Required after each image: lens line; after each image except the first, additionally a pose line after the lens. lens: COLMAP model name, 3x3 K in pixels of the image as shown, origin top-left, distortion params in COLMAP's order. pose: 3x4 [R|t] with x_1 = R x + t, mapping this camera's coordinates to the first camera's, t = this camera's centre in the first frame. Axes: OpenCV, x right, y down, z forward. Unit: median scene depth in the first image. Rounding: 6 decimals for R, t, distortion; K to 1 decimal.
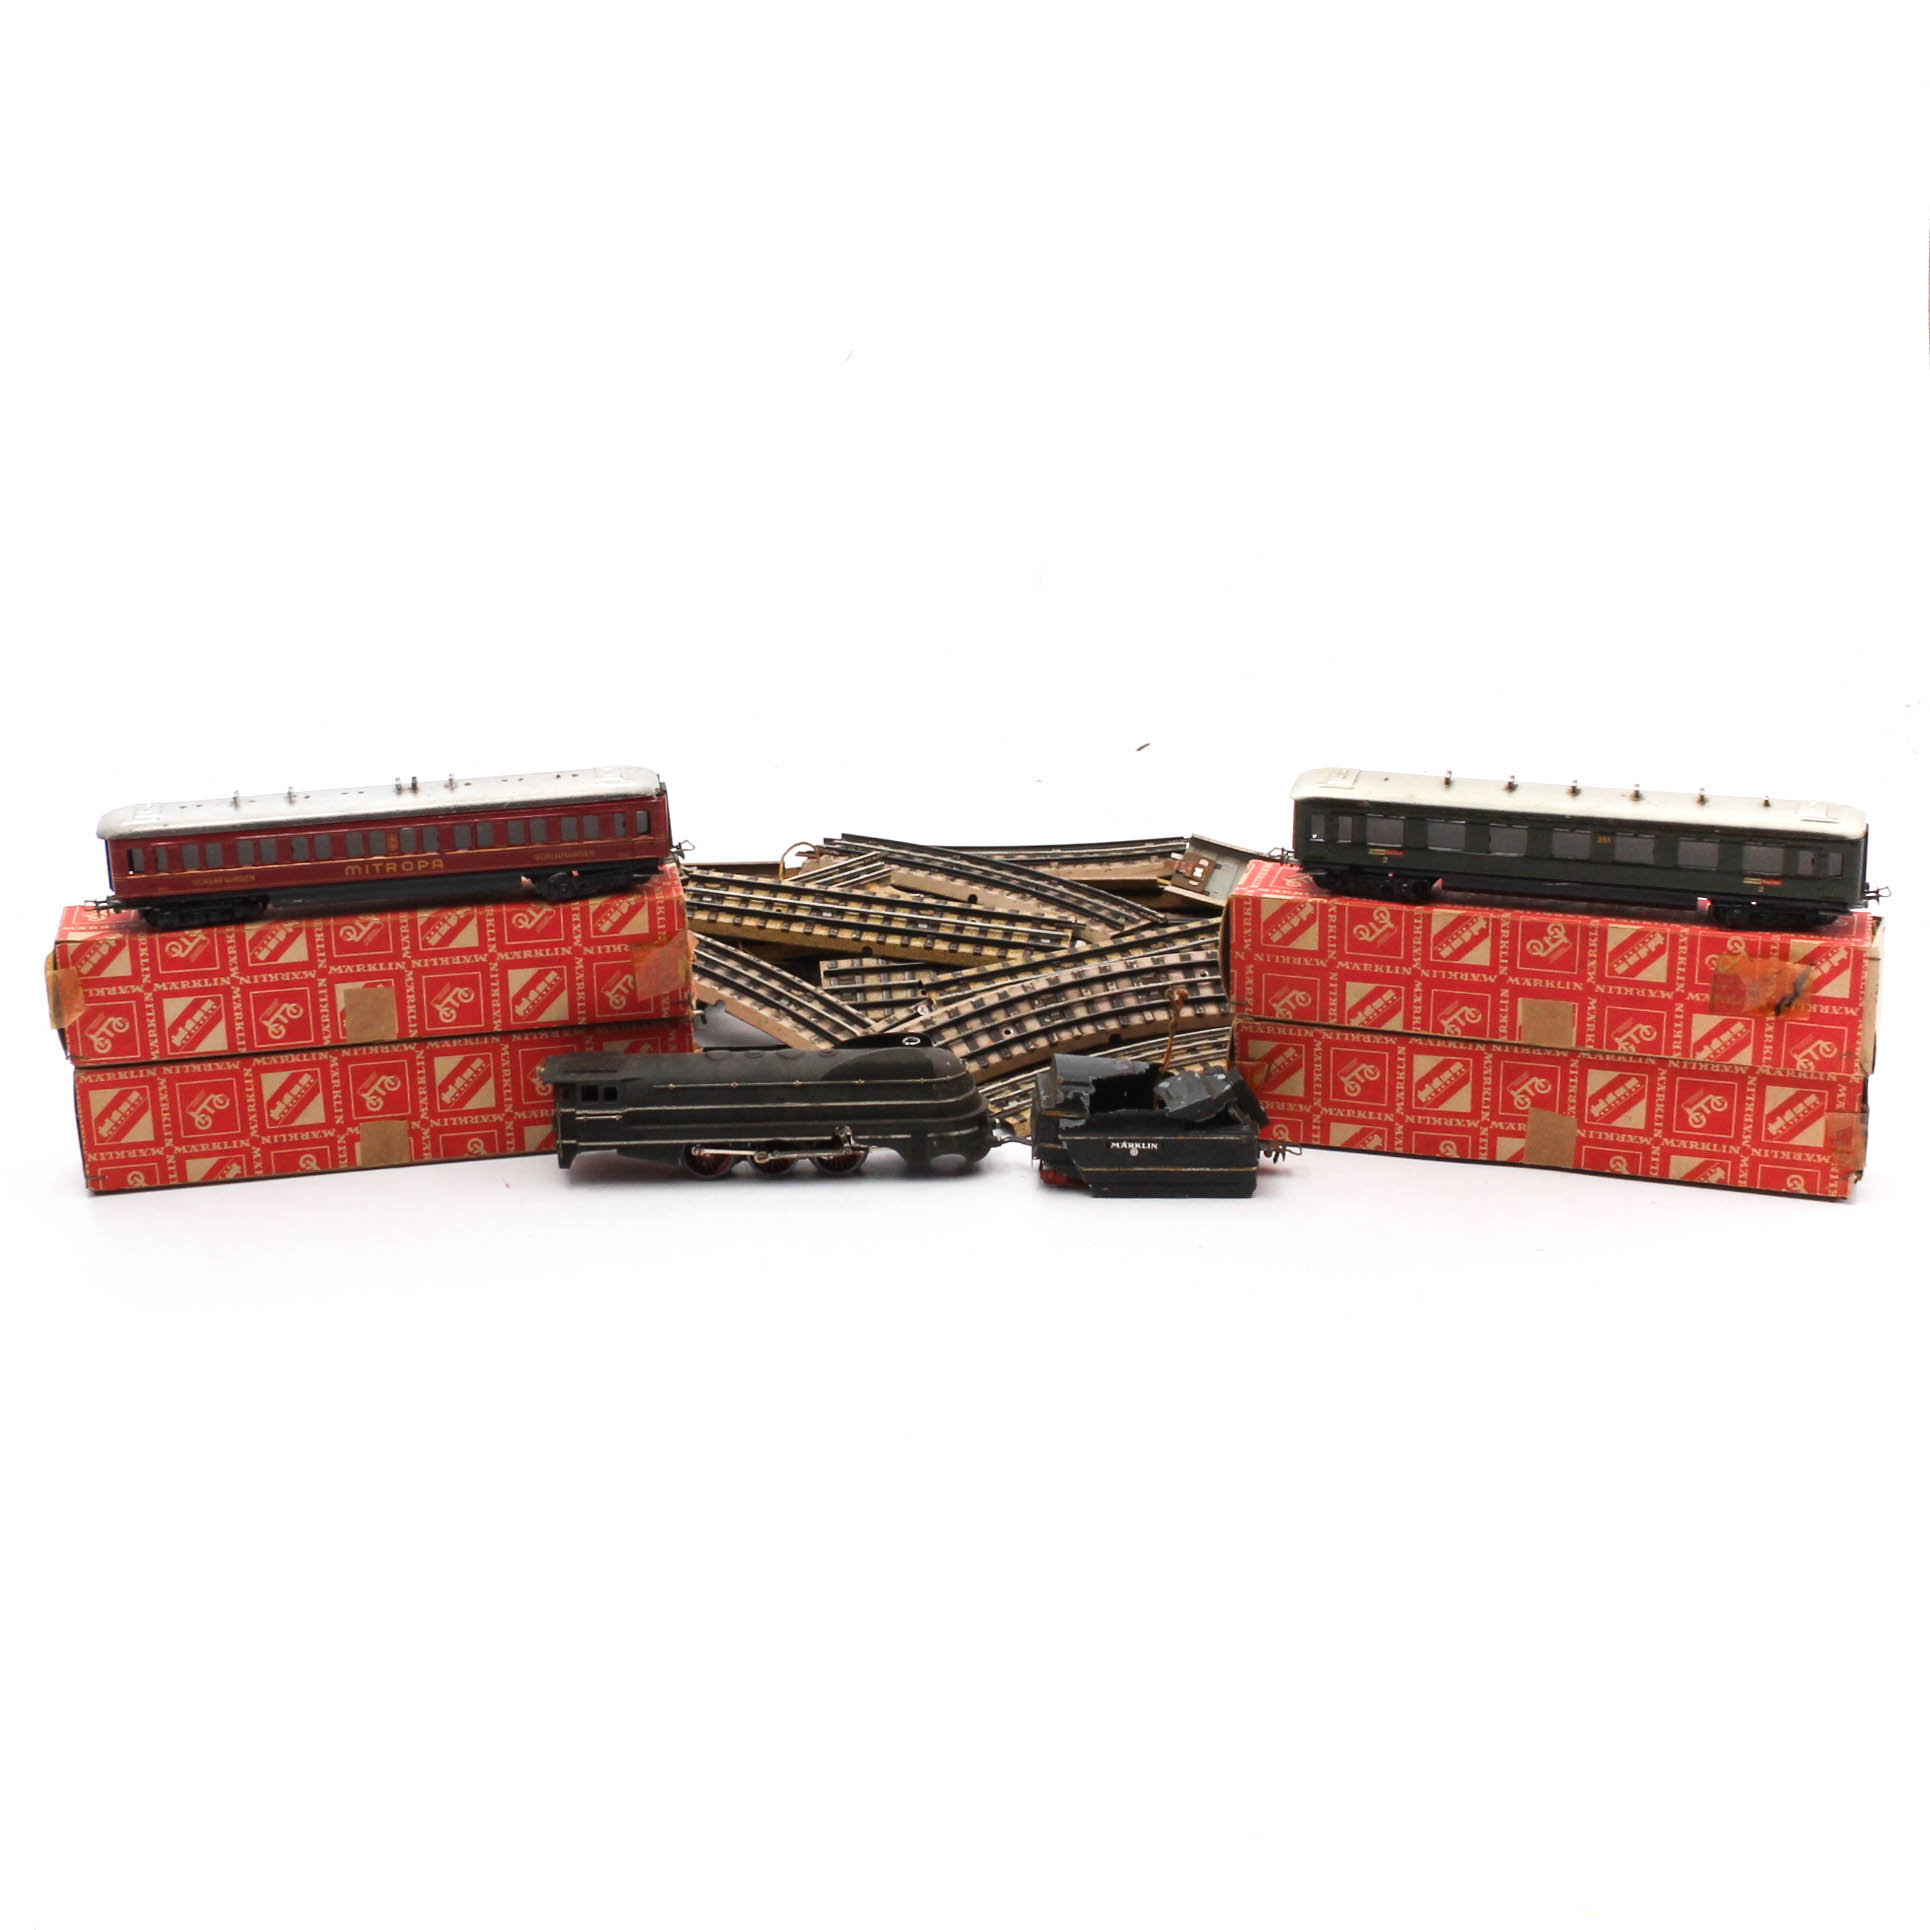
lens RADIAL K [[3077.4, 0, 941.4], [0, 3077.4, 878.9], [0, 0, 1]] dist [-0.003253, 0.027670]
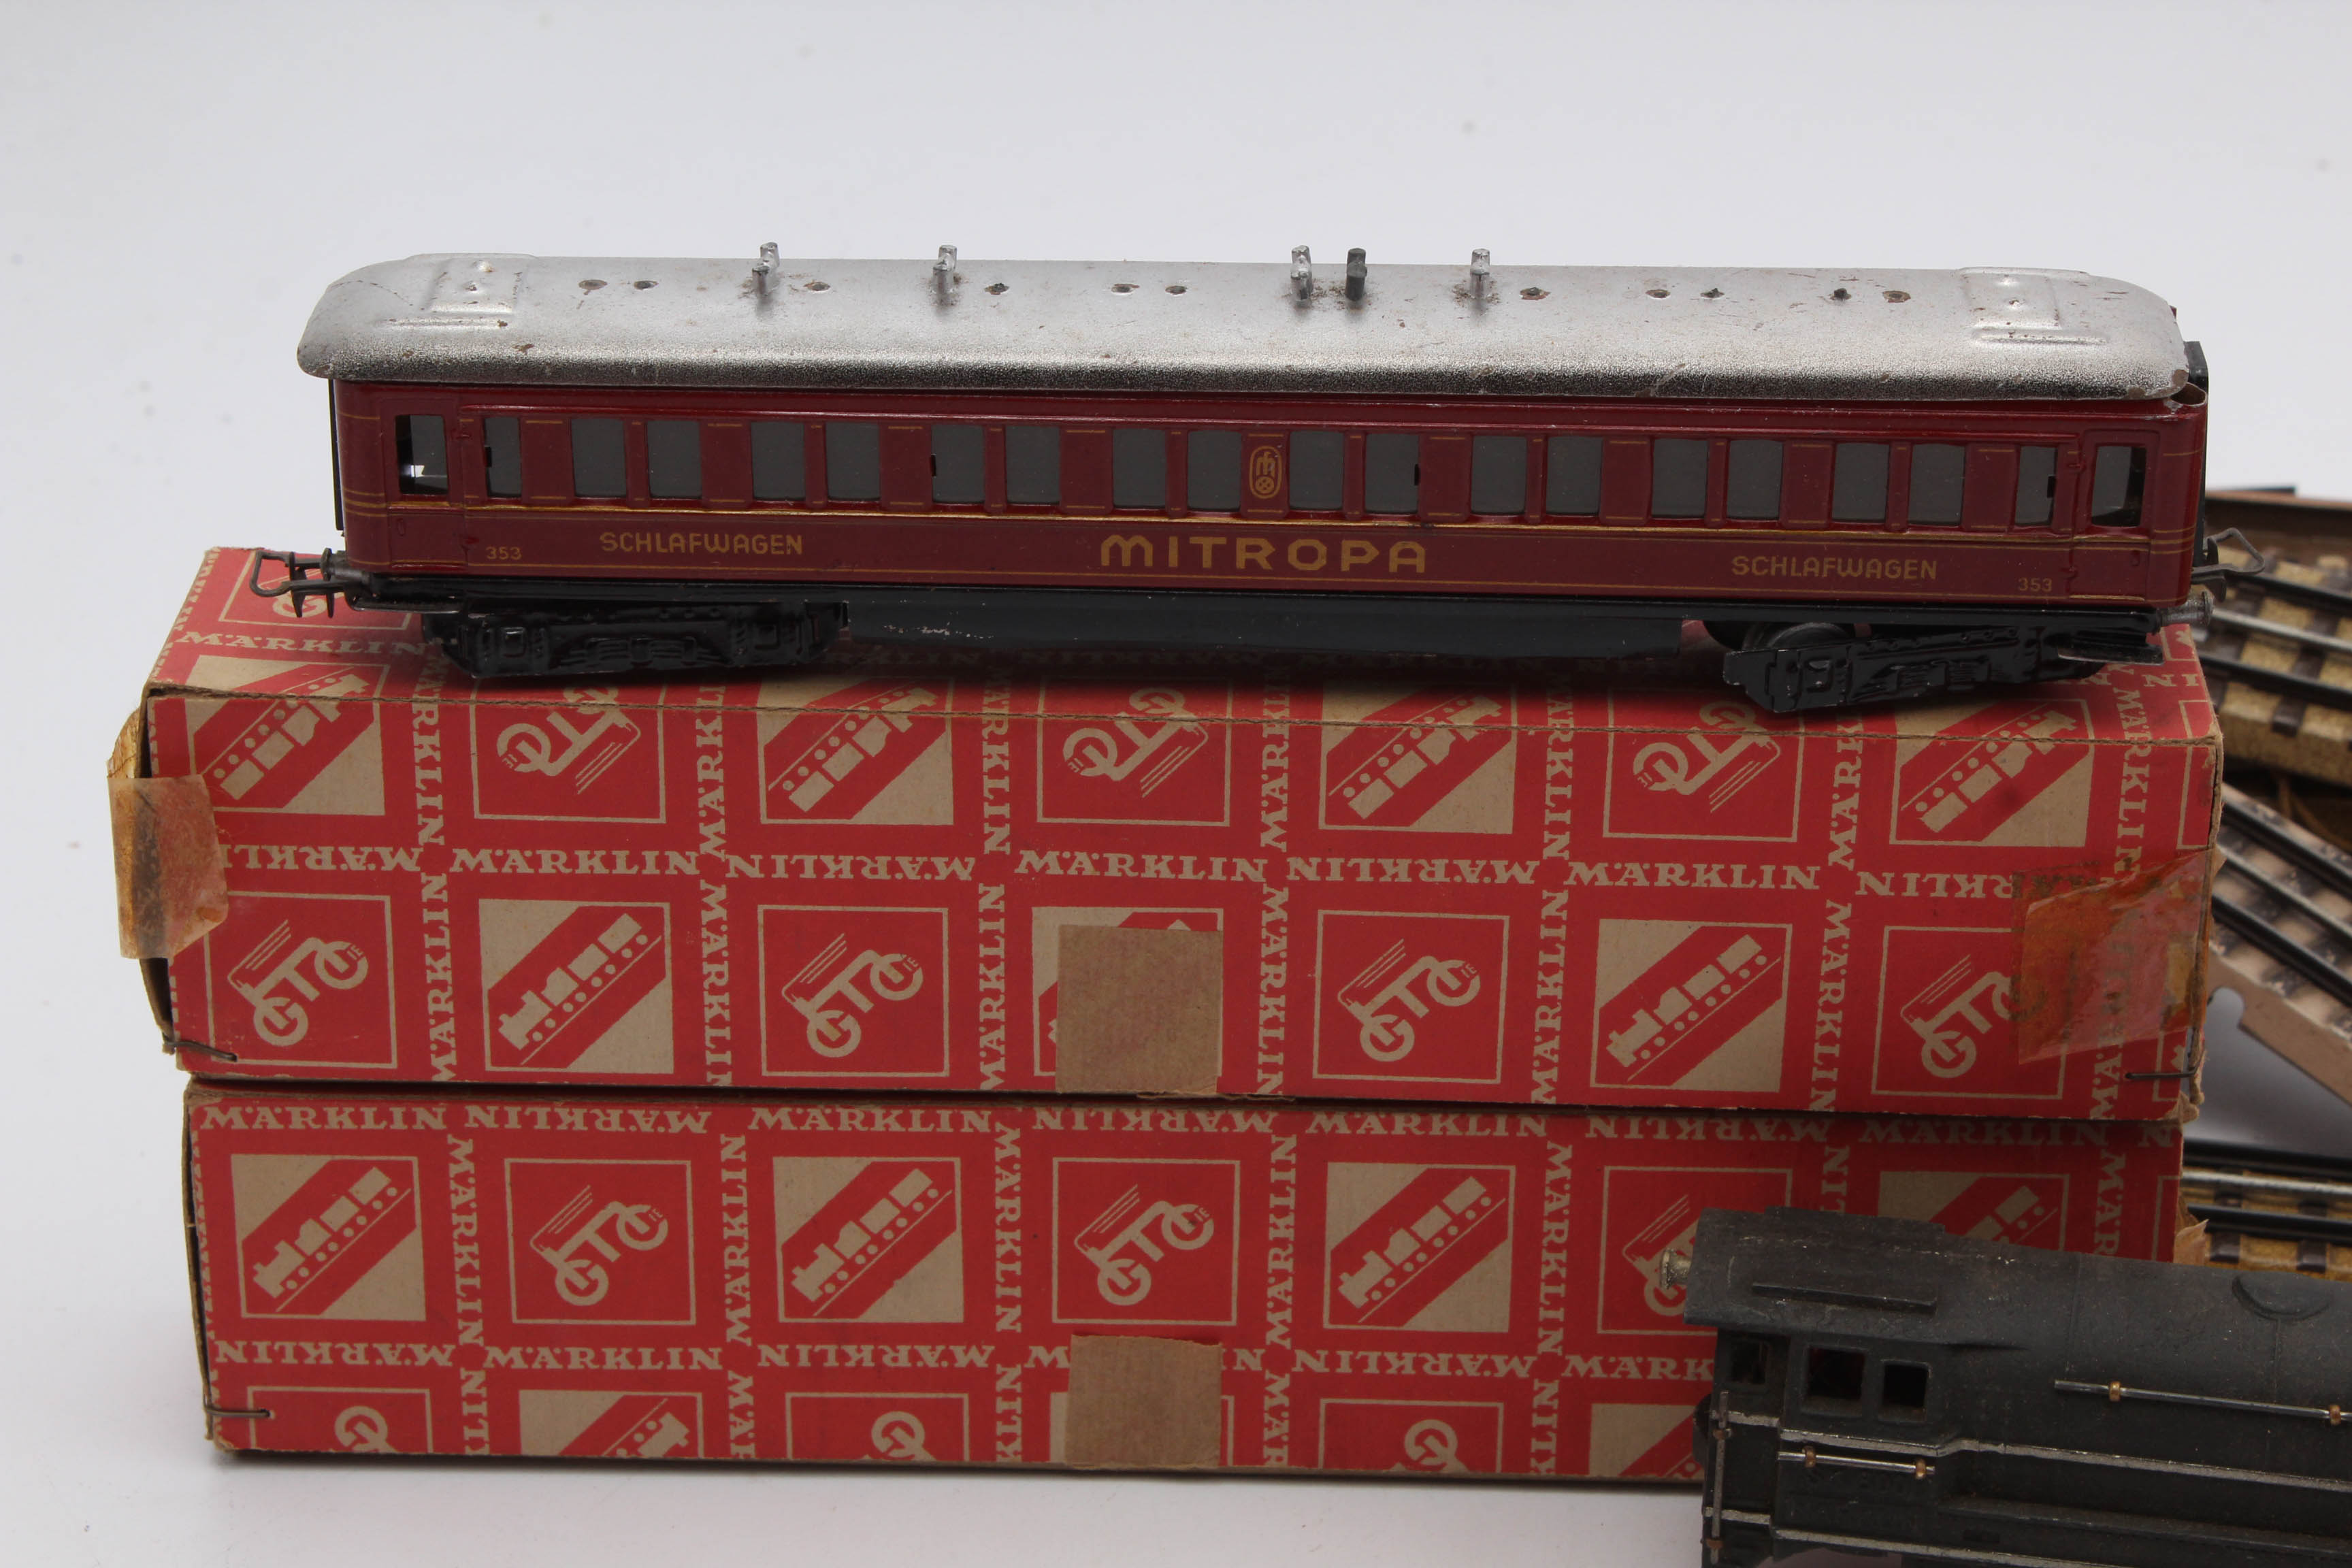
lens RADIAL K [[5640.2, 0, 1174.4], [0, 5640.2, 743.4], [0, 0, 1]] dist [0.044164, 0.558601]
pose [[0.977864, 0.115486, -0.174487, -0.086676], [-0.096159, 0.988648, 0.115450, -0.046422], [0.185839, -0.096116, 0.977868, 0.452032]]
